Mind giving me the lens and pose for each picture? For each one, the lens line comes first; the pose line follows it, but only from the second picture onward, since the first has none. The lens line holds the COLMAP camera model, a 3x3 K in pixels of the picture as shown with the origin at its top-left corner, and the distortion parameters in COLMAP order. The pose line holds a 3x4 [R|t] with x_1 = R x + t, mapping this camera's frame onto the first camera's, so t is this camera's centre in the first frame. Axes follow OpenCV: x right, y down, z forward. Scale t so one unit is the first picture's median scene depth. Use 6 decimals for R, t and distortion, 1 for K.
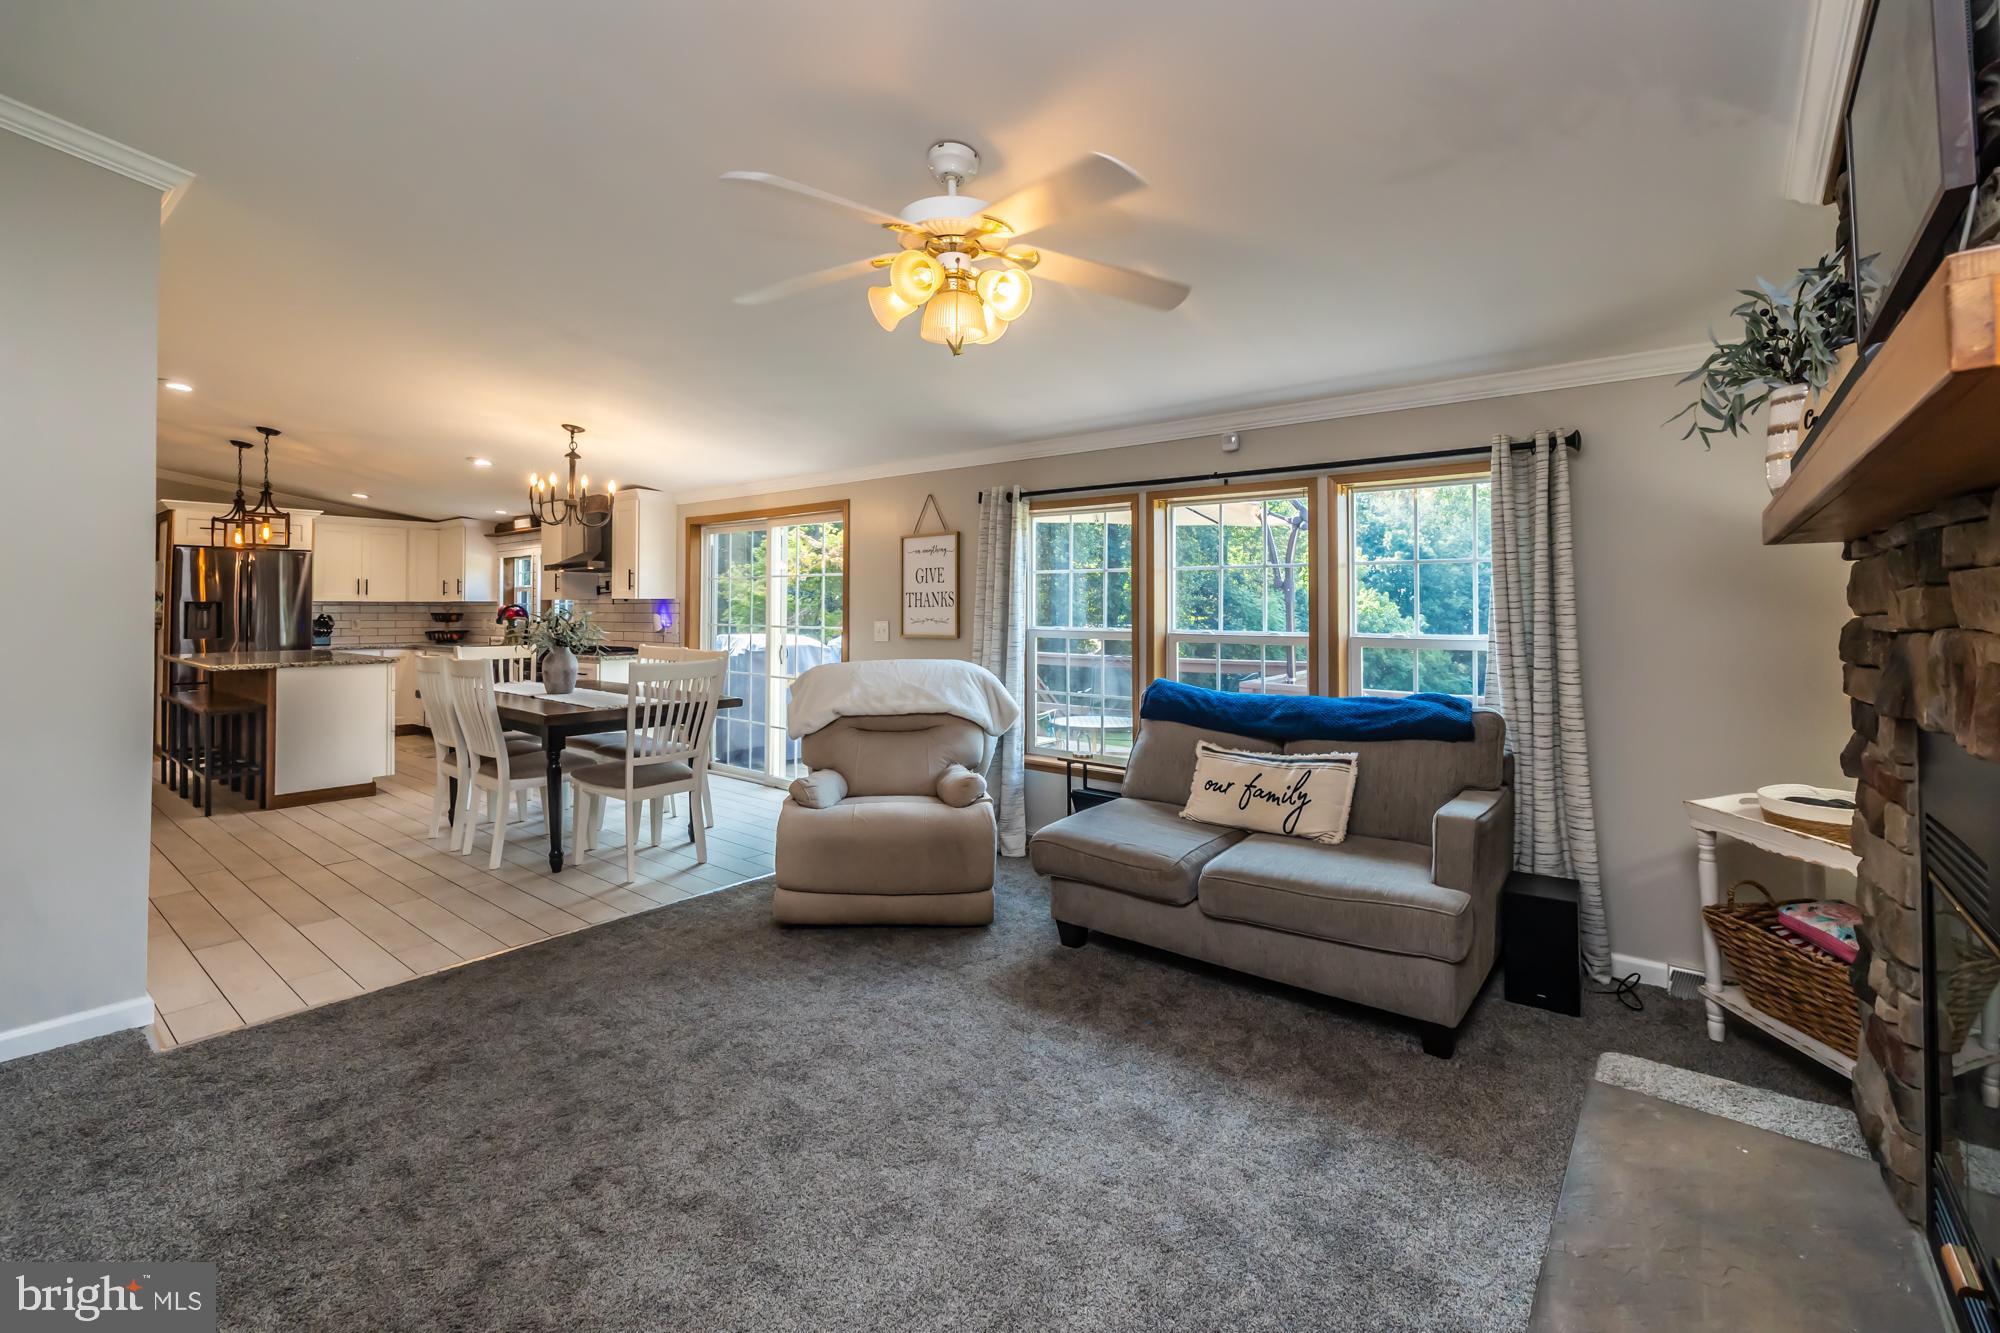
lens RADIAL K [[853.2, 0, 1012.3], [0, 853.2, 597.2], [0, 0, 1]] dist [-0.001322, -0.000844]
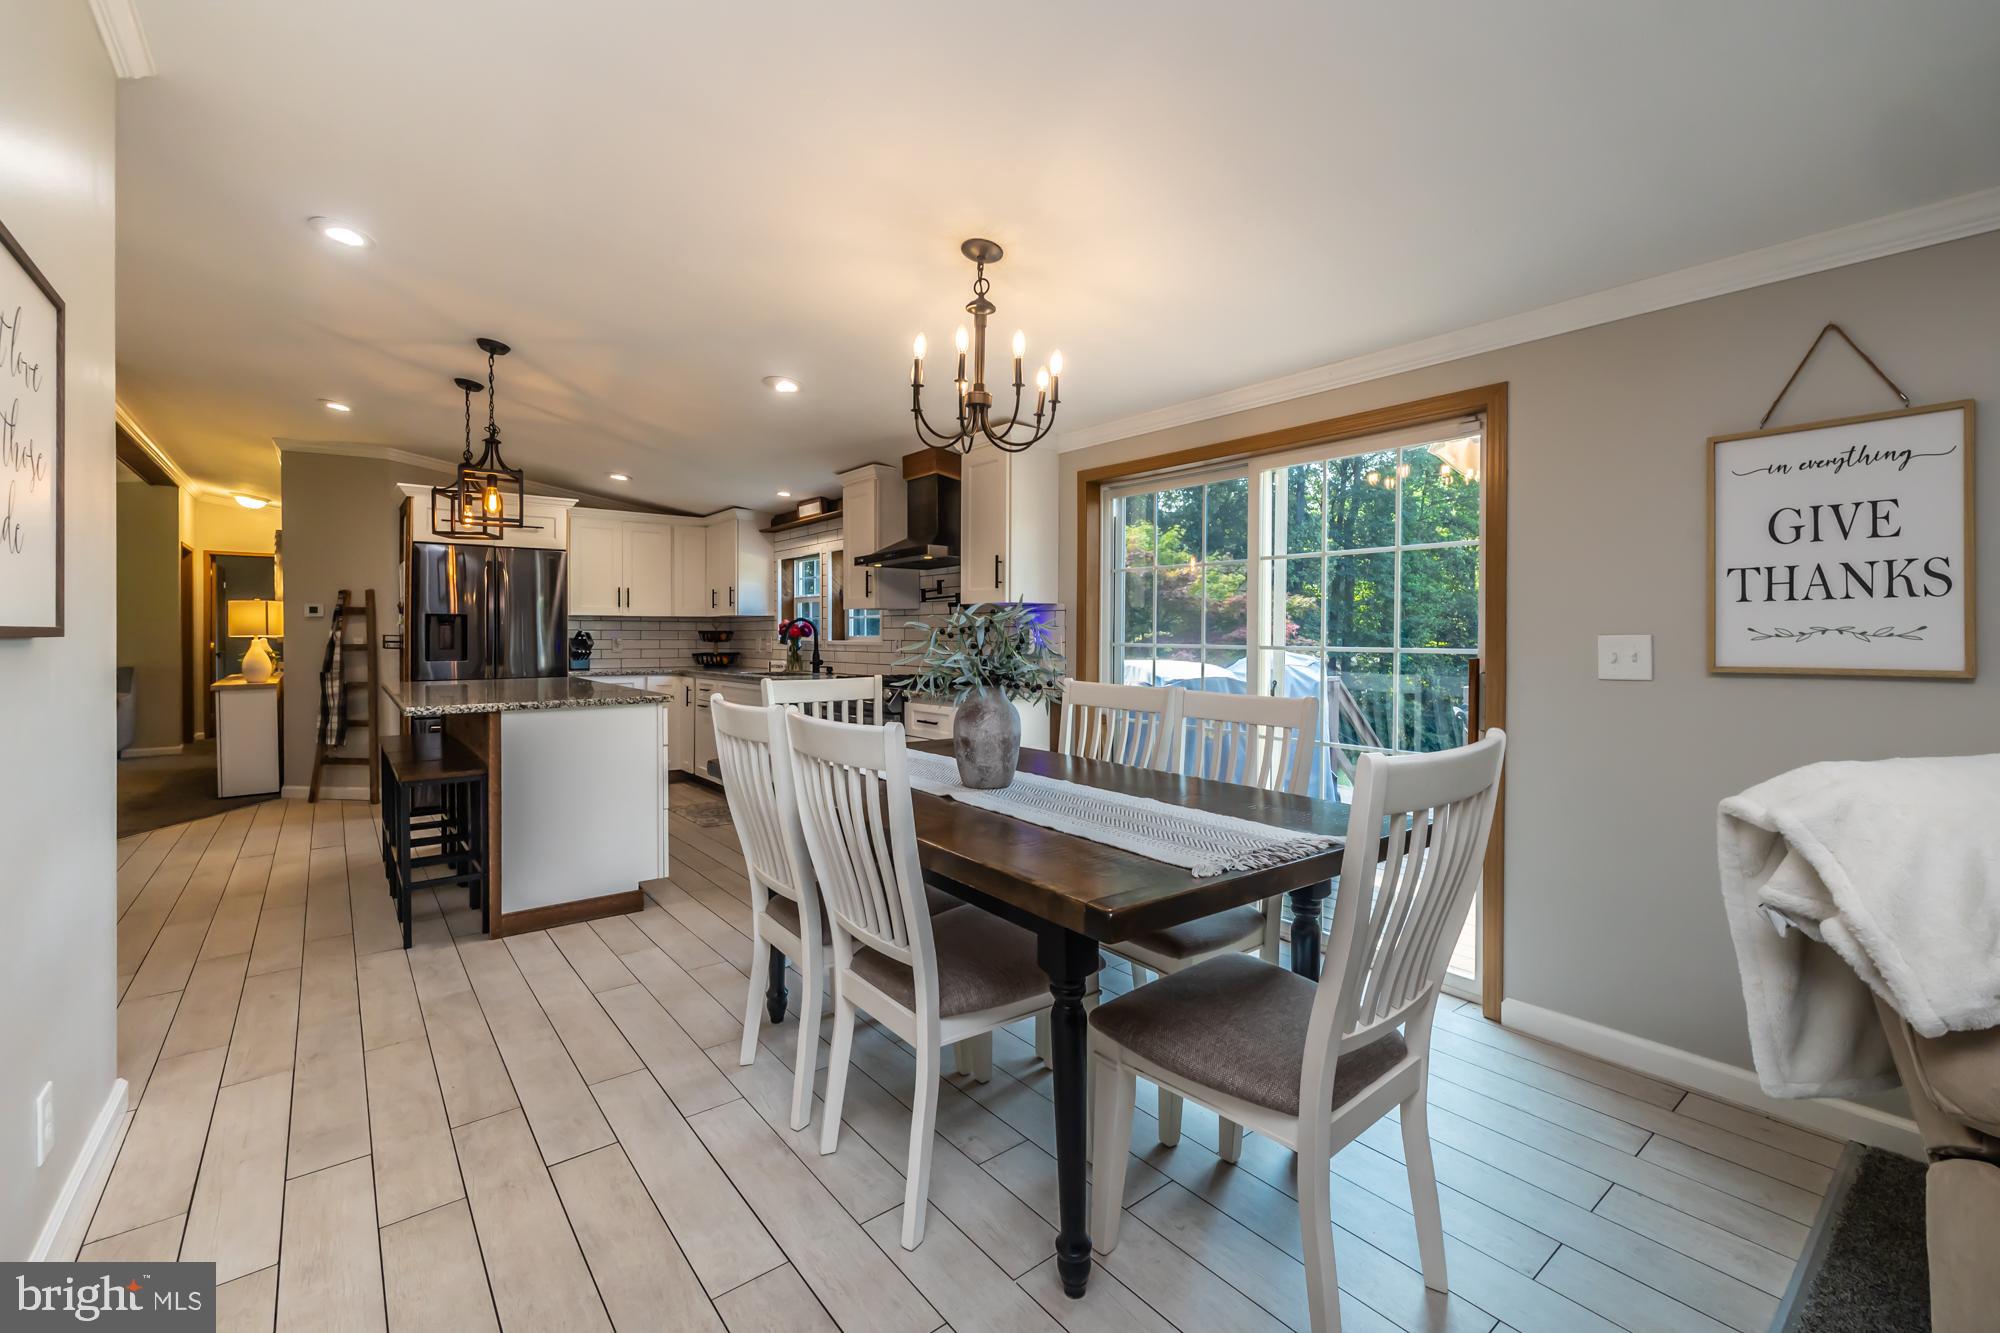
lens RADIAL K [[853.2, 0, 1005.7], [0, 853.2, 637.4], [0, 0, 1]] dist [-0.001322, -0.000844]
pose [[0.973285, 0.001381, -0.229595, -0.280454], [0.002497, 0.999859, 0.016599, 0.015701], [0.229586, -0.016728, 0.973145, 0.370431]]
